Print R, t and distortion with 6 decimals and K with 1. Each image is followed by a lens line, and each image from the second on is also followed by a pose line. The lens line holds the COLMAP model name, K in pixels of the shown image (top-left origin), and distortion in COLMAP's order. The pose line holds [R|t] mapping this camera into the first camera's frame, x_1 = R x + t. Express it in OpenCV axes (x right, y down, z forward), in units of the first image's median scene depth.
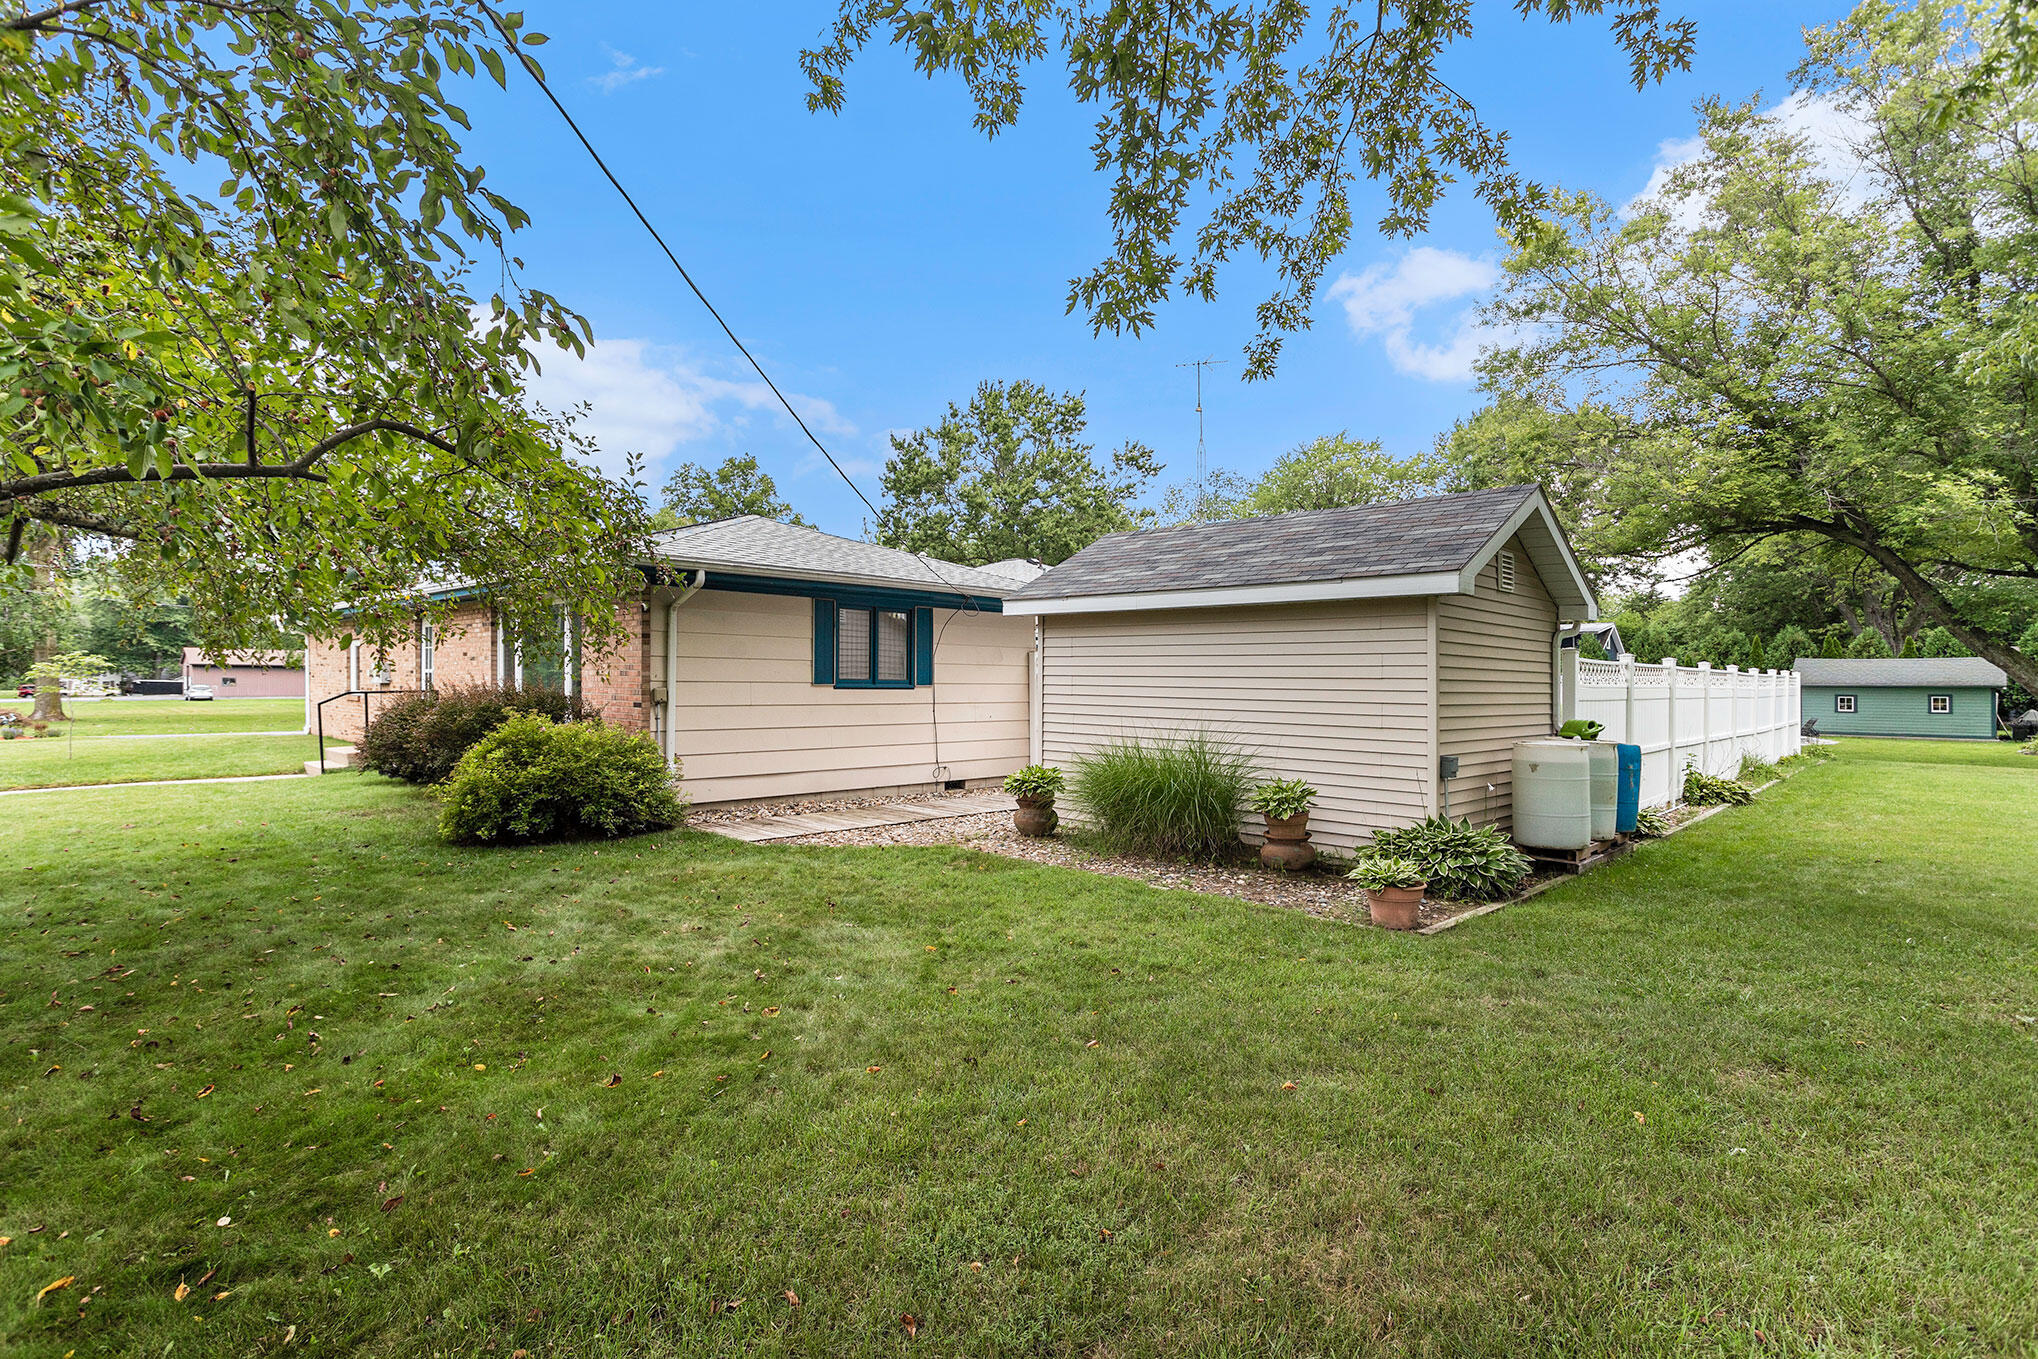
lens RADIAL K [[991.7, 0, 1019.0], [0, 991.7, 679.5], [0, 0, 1]] dist [0.007508, 0.000202]
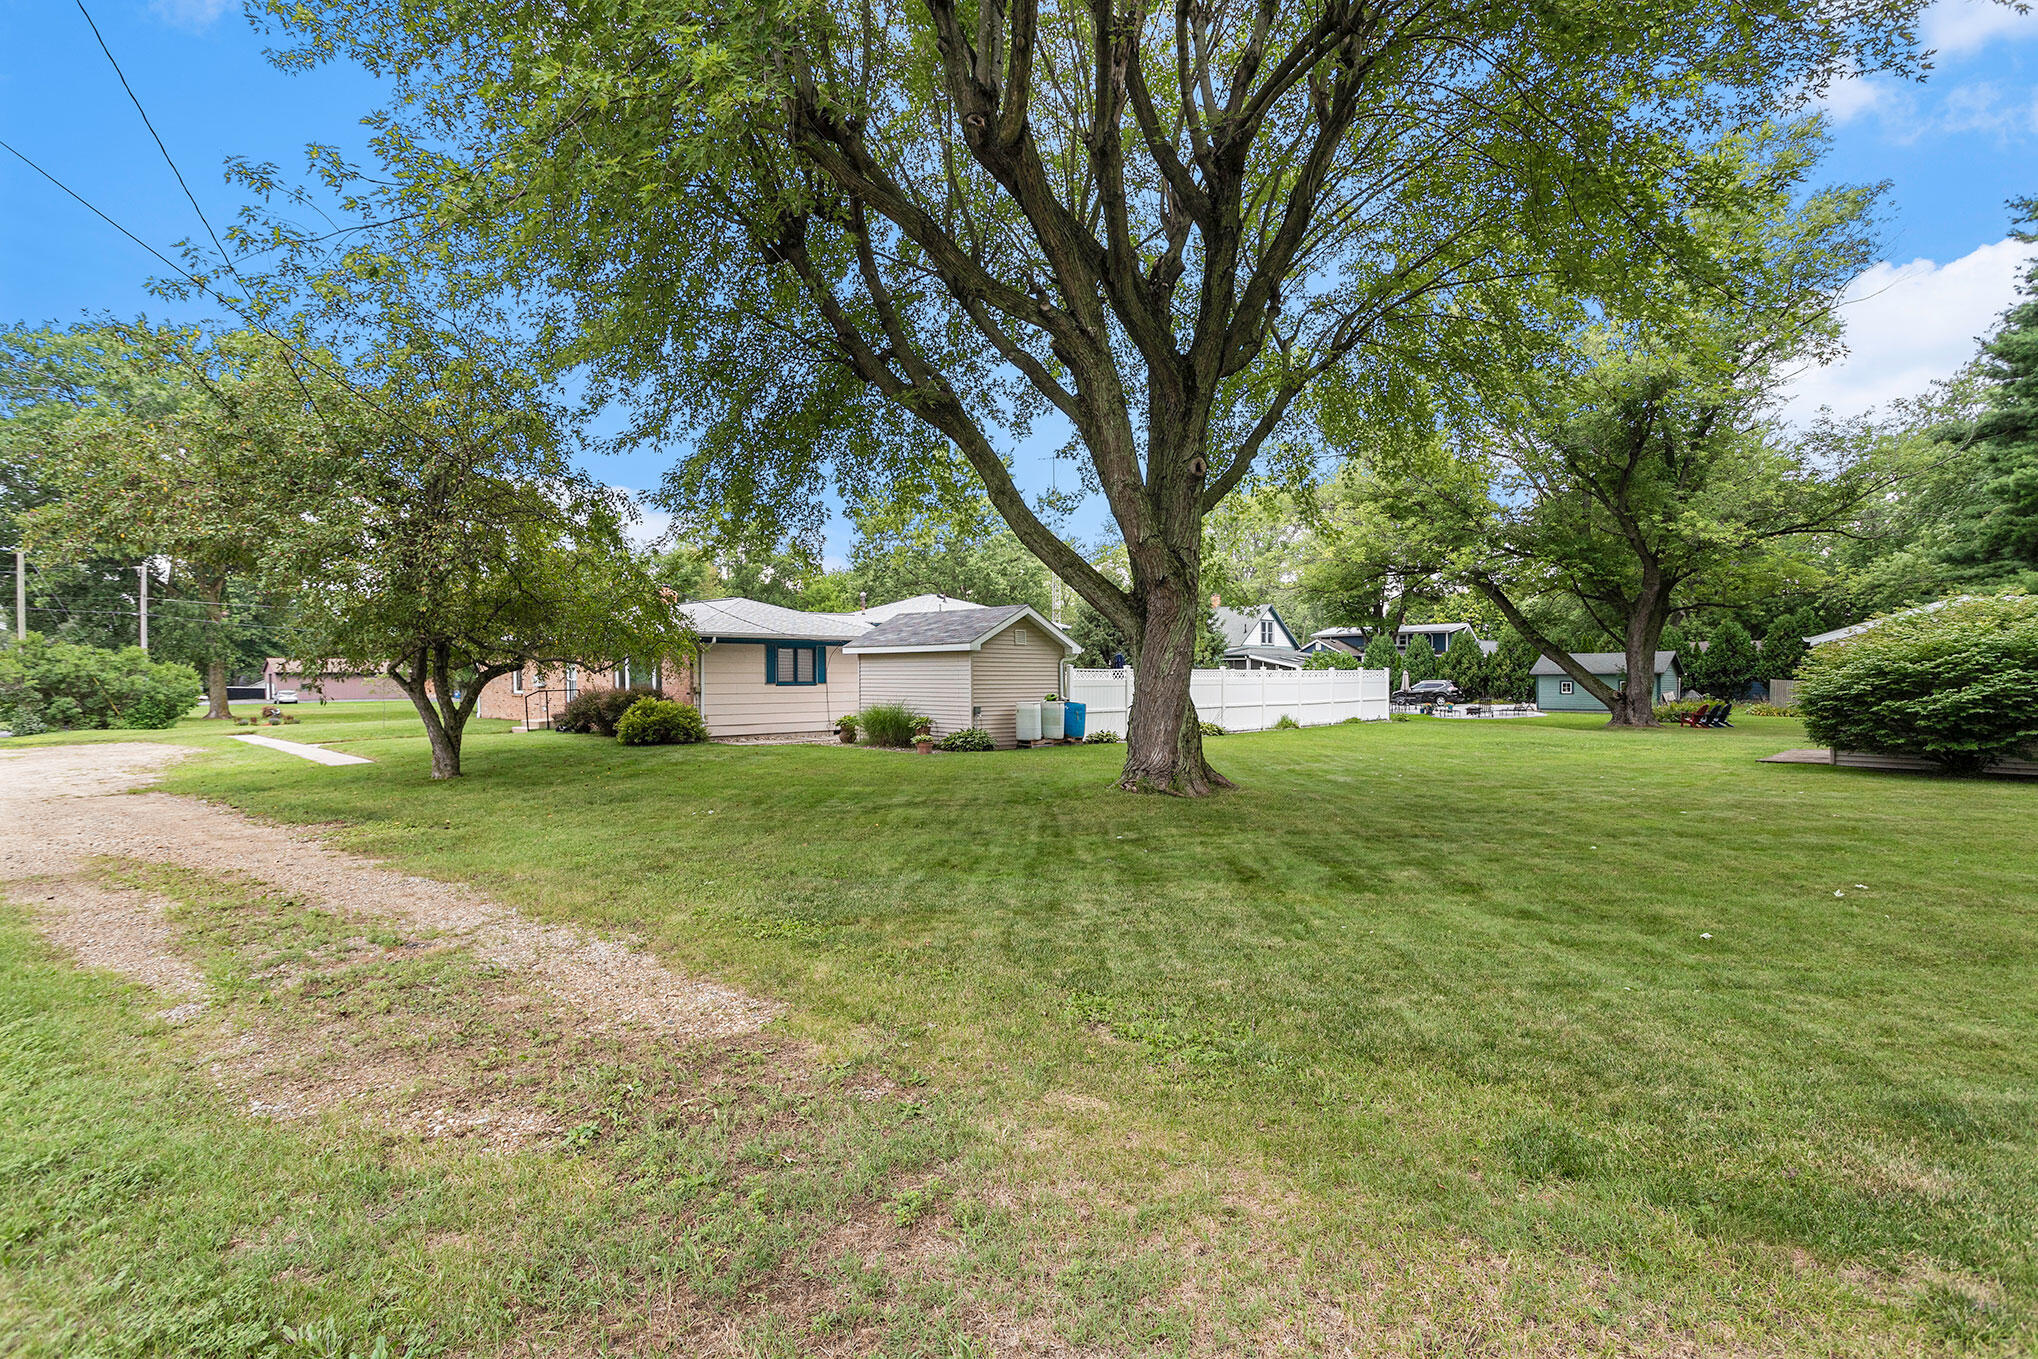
lens RADIAL K [[1062.2, 0, 1019.0], [0, 1062.2, 679.5], [0, 0, 1]] dist [0.001993, 0.000220]
pose [[0.999360, -0.012703, -0.033434, 0.250359], [0.012841, 0.999910, 0.003895, -0.003783], [0.033382, -0.004322, 0.999433, -0.773540]]
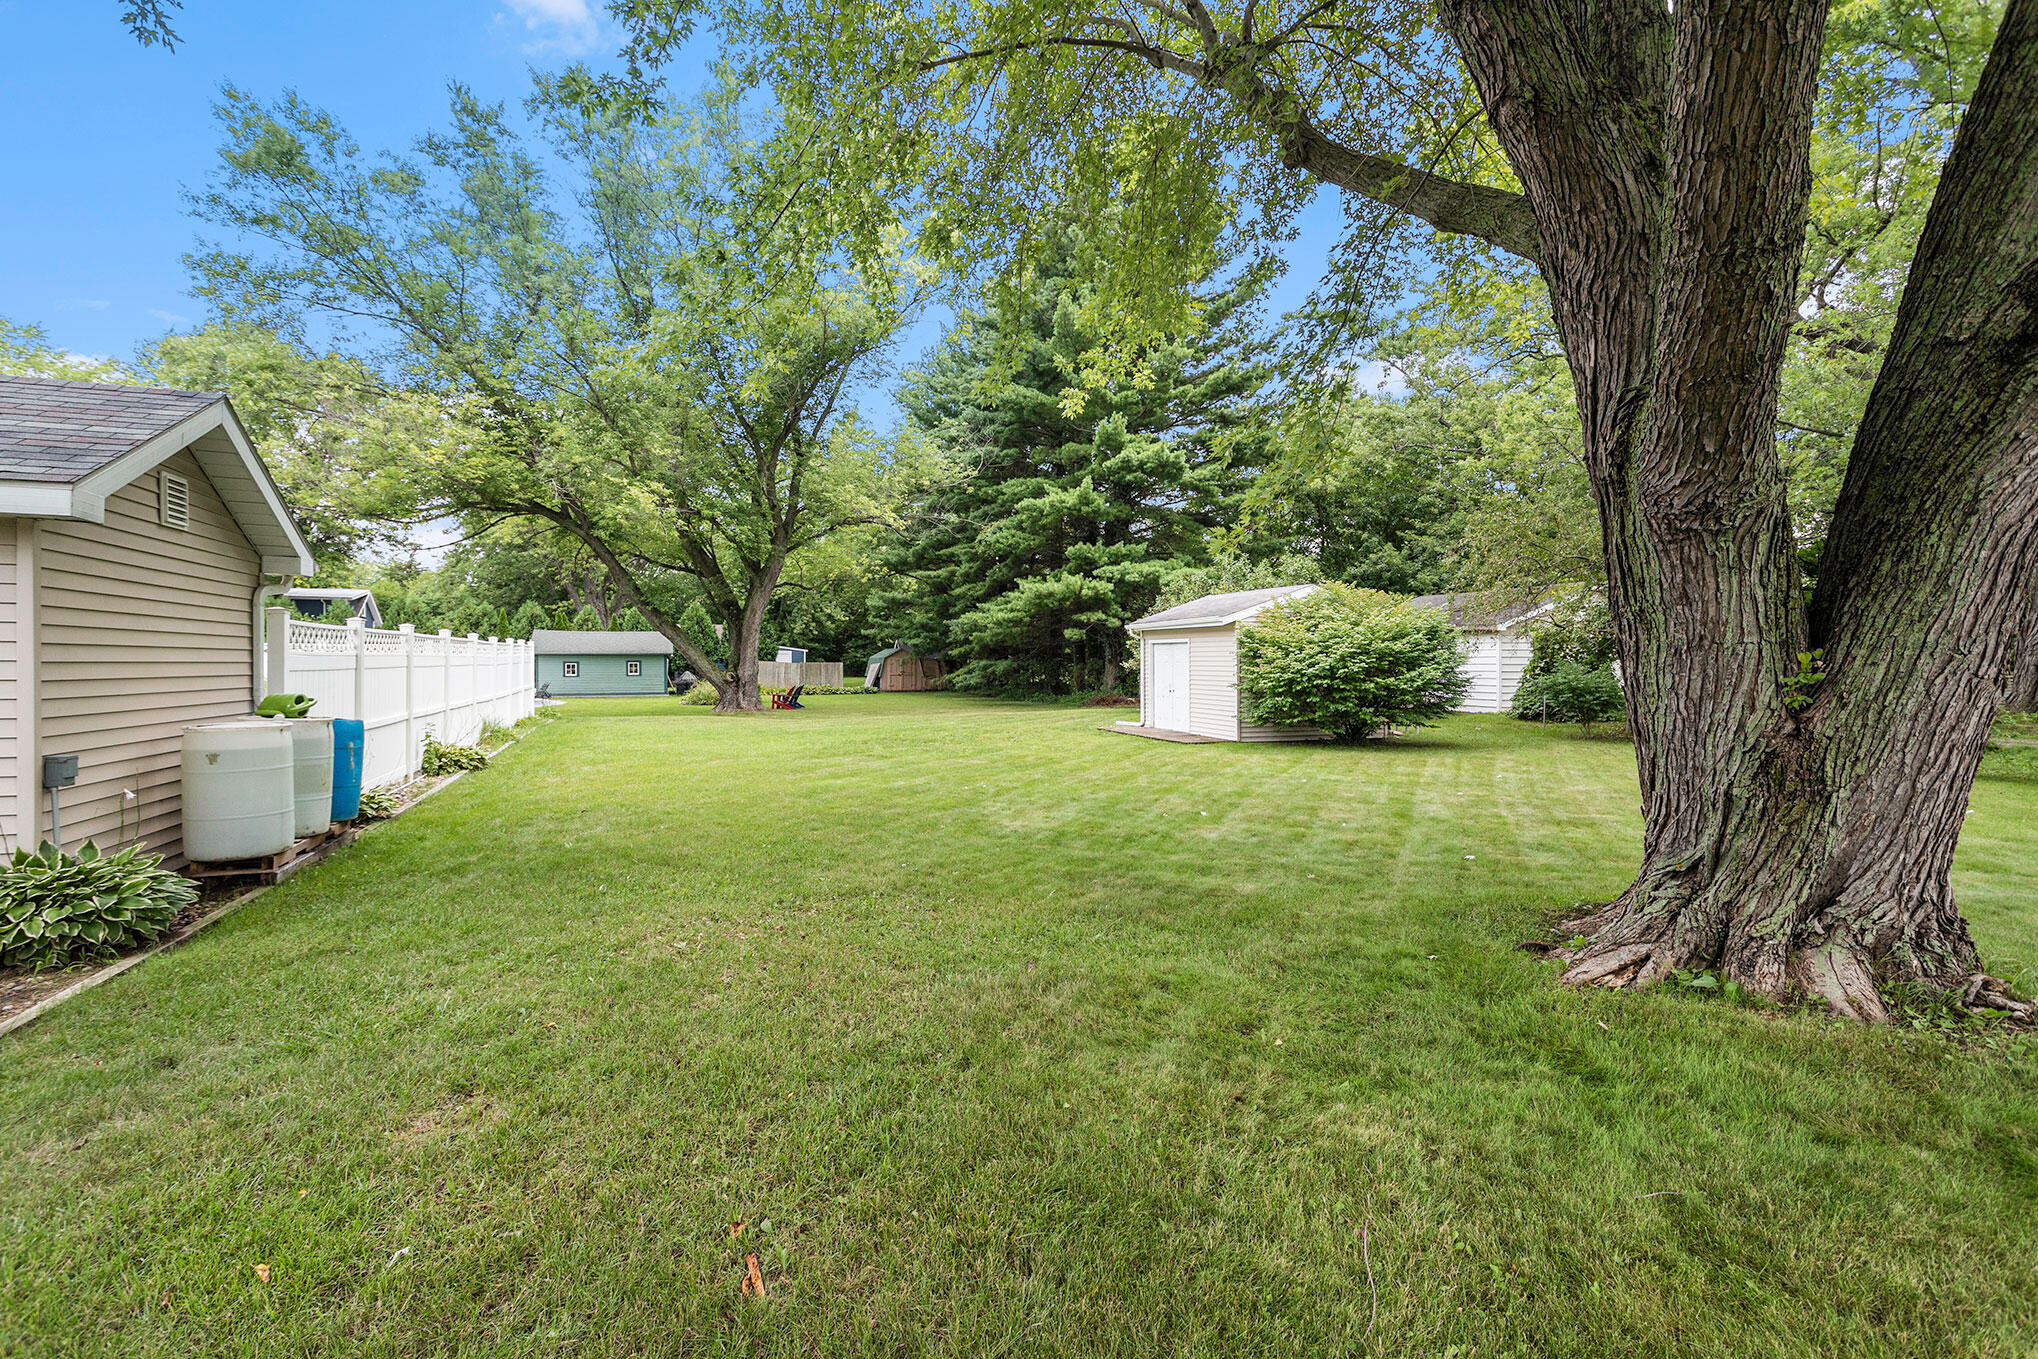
lens RADIAL K [[977.2, 0, 1016.3], [0, 977.2, 649.3], [0, 0, 1]] dist [0.000322, 0.000946]
pose [[0.438586, 0.000412, 0.898689, 0.046107], [-0.000351, 1.000000, -0.000287, 0.001661], [-0.898689, -0.000190, 0.438586, 0.044696]]
